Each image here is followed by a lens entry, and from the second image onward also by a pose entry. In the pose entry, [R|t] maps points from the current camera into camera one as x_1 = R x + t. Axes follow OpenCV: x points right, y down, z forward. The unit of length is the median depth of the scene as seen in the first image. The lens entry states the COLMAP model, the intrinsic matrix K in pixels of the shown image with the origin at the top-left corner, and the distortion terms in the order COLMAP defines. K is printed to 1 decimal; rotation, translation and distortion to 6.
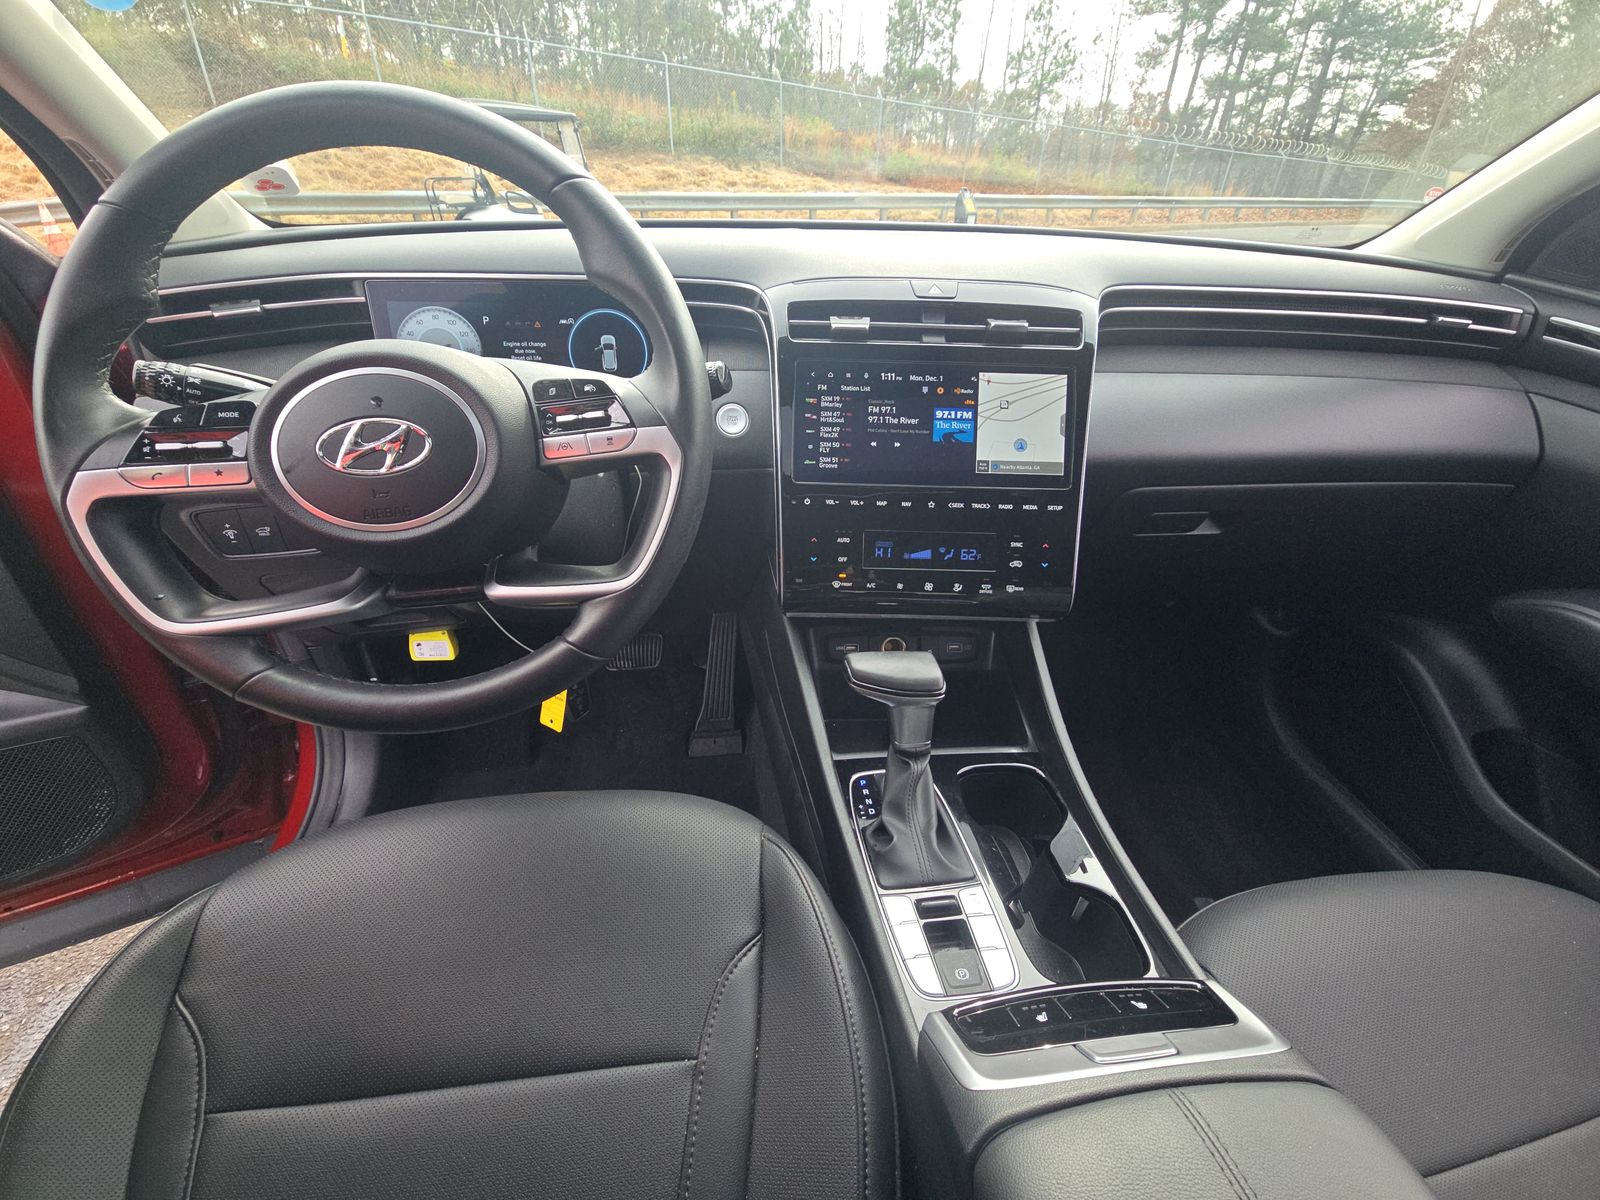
lens RADIAL K [[638.5, 0, 816.0], [0, 638.5, 606.3], [0, 0, 1]] dist [0.000868, -0.001034]
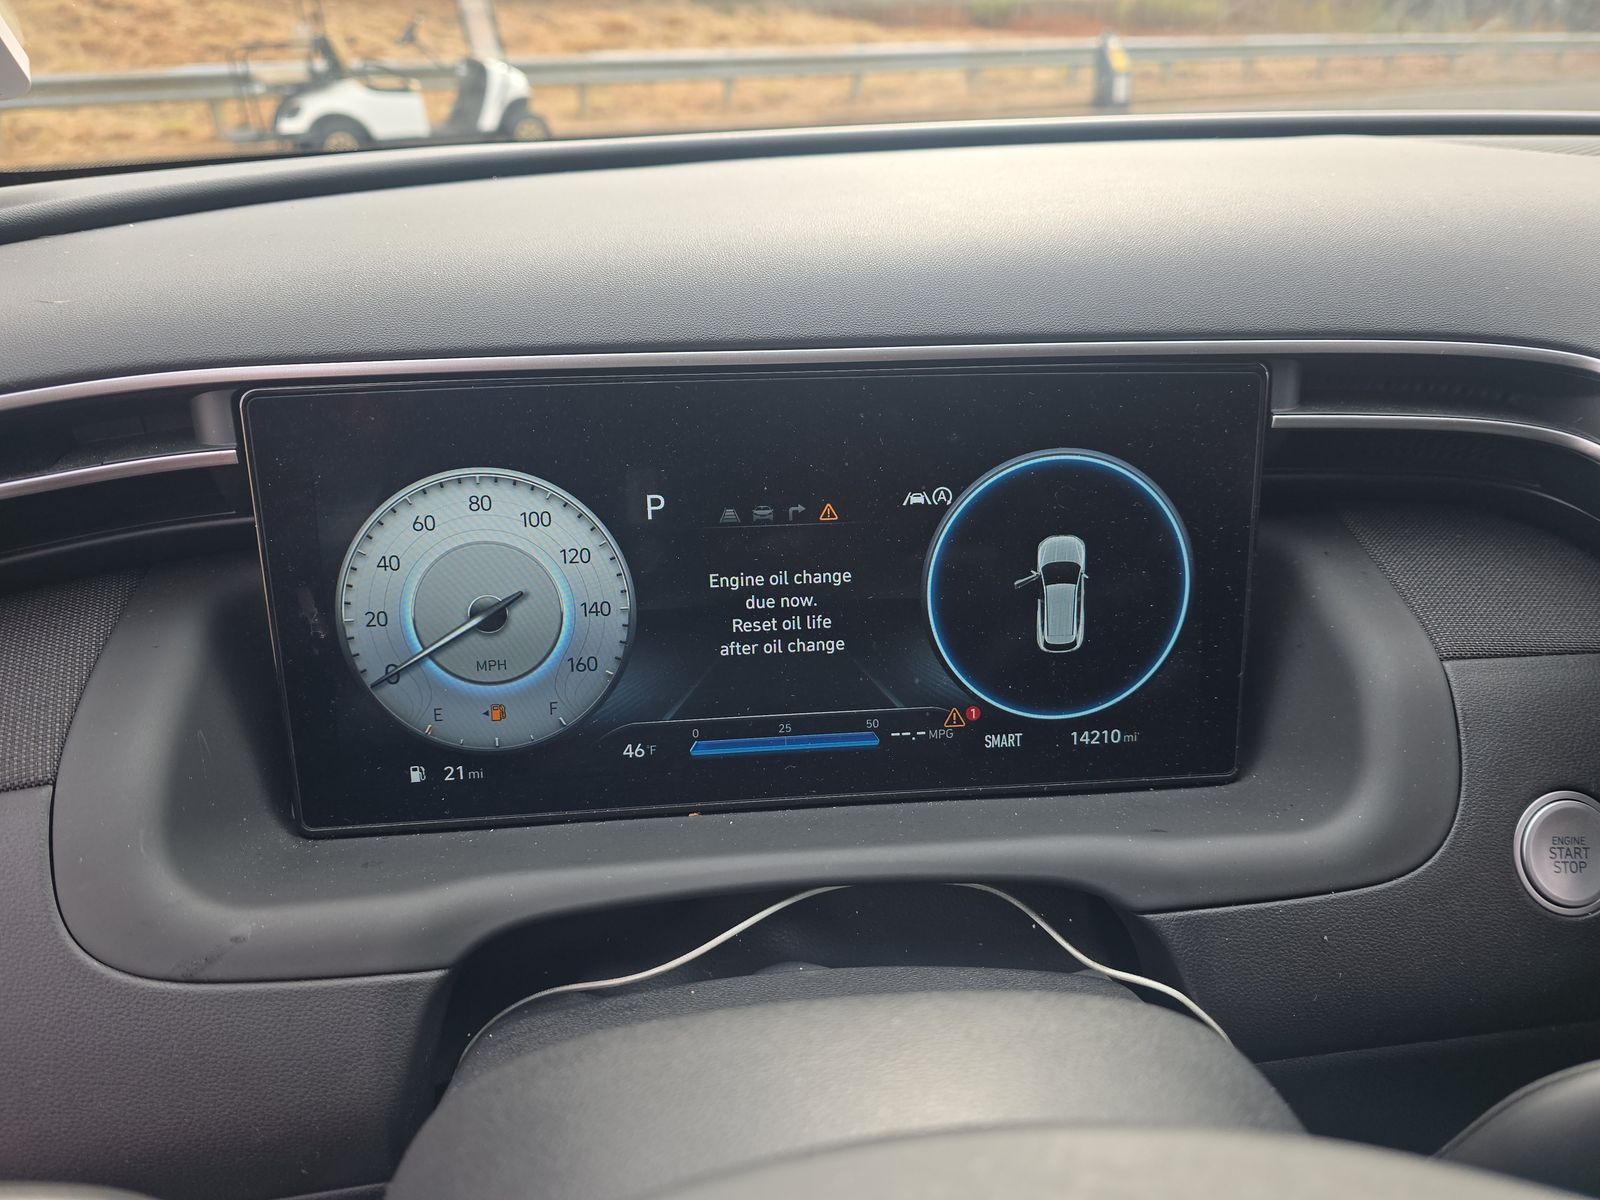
lens RADIAL K [[1085.0, 0, 805.5], [0, 1085.0, 564.1], [0, 0, 1]] dist [0.027601, -0.039153]
pose [[0.999450, -0.018206, -0.027720, -0.458307], [0.014384, 0.991105, -0.132304, -0.375254], [0.029882, 0.131832, 0.990822, 0.560535]]
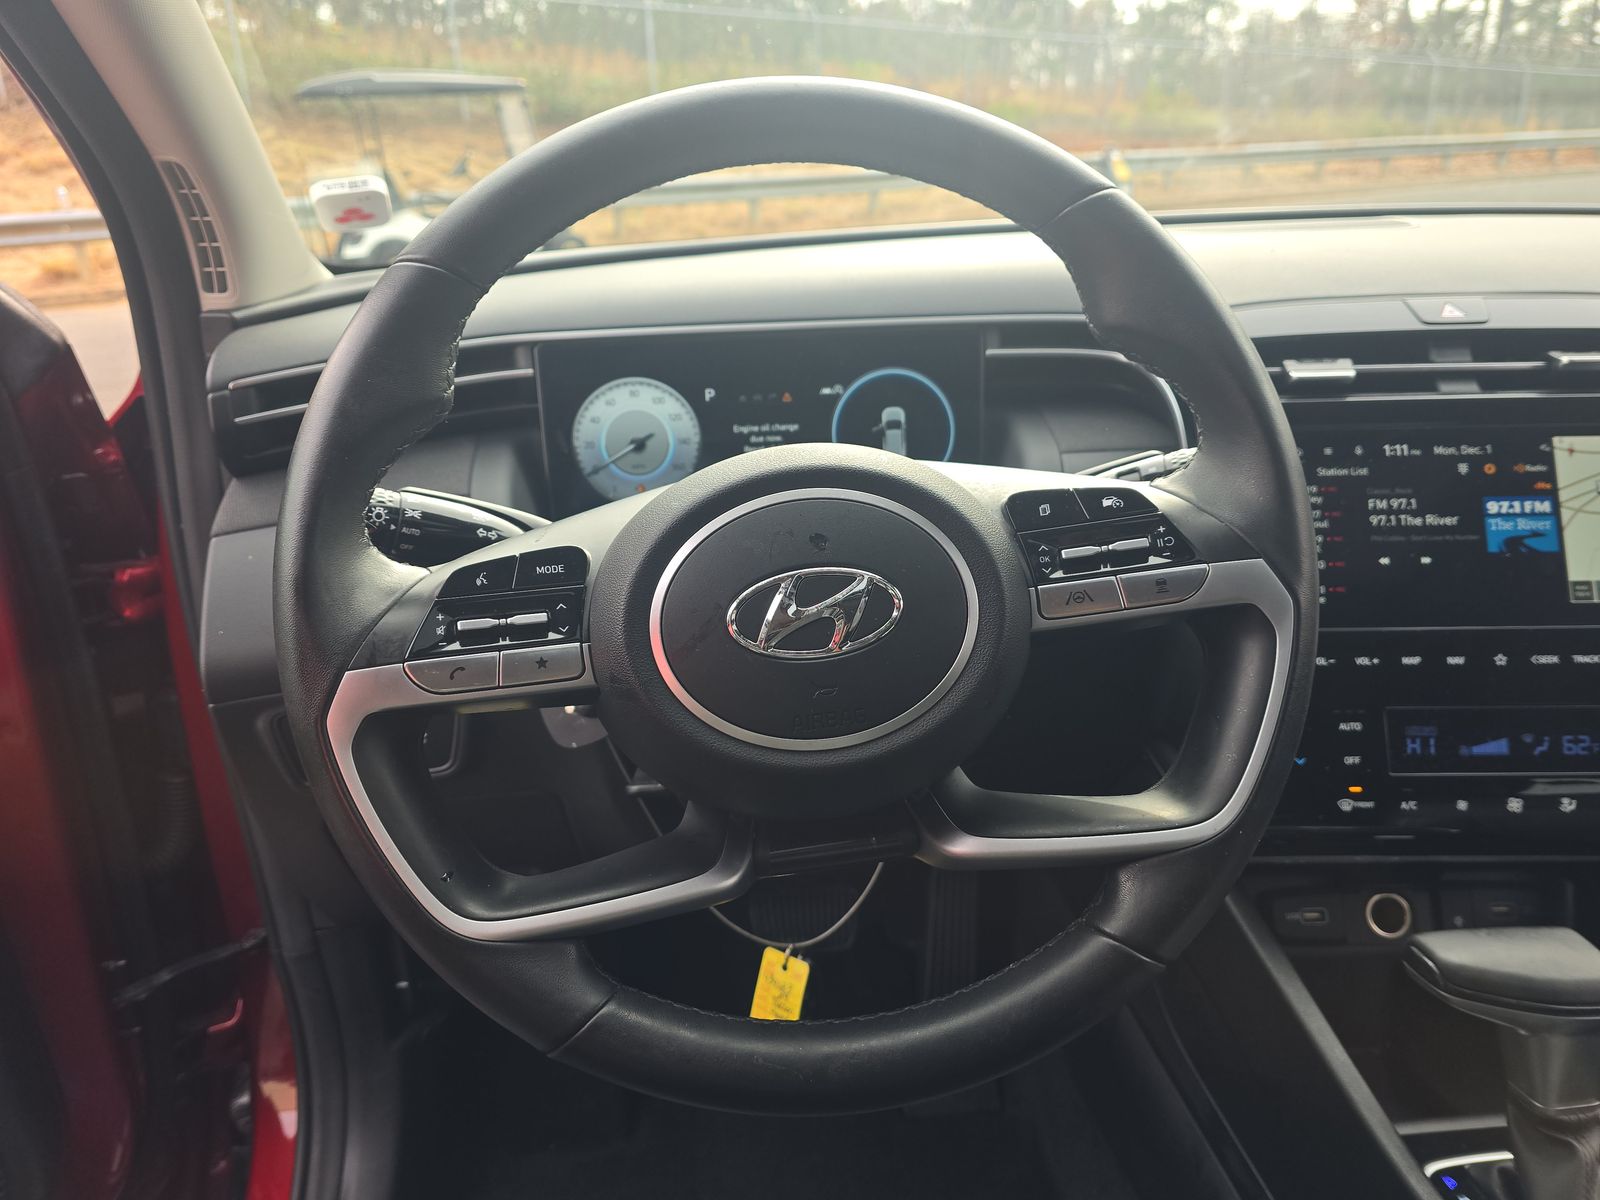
lens RADIAL K [[1085.0, 0, 804.0], [0, 1085.0, 608.7], [0, 0, 1]] dist [0.027601, -0.039153]
pose [[0.997659, -0.037434, -0.057222, -0.386881], [0.026002, 0.981663, -0.188845, -0.035399], [0.063242, 0.186916, 0.980338, -0.009190]]
